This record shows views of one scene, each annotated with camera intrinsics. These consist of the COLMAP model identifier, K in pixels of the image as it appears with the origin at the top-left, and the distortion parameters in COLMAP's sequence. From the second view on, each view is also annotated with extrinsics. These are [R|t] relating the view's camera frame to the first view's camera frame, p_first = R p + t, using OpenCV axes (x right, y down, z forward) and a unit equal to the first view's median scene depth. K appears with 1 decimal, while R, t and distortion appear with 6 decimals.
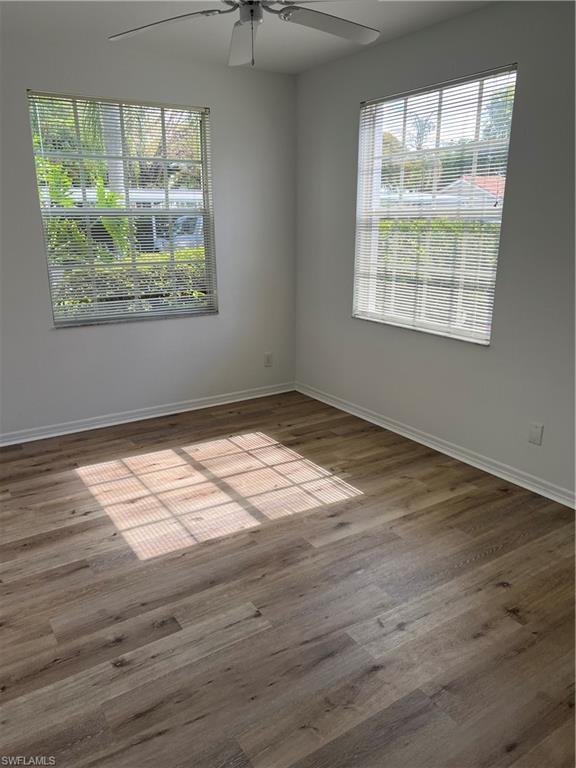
lens RADIAL K [[574.3, 0, 288.1], [0, 574.3, 384.9], [0, 0, 1]] dist [0.033041, -0.025269]
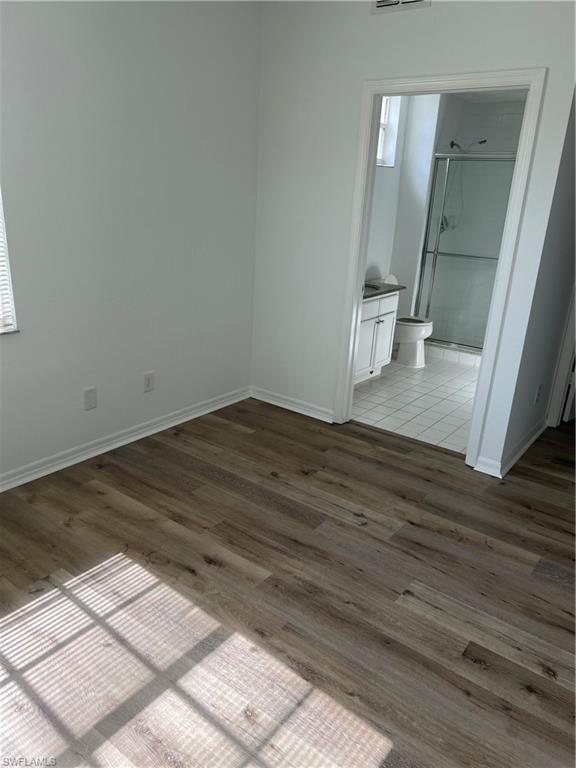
lens RADIAL K [[574.3, 0, 283.2], [0, 574.3, 378.5], [0, 0, 1]] dist [0.033041, -0.025269]
pose [[-0.327655, -0.317854, 0.889725, -0.654628], [0.217588, 0.891010, 0.398443, -0.324206], [-0.919401, 0.324145, -0.222782, 1.138123]]
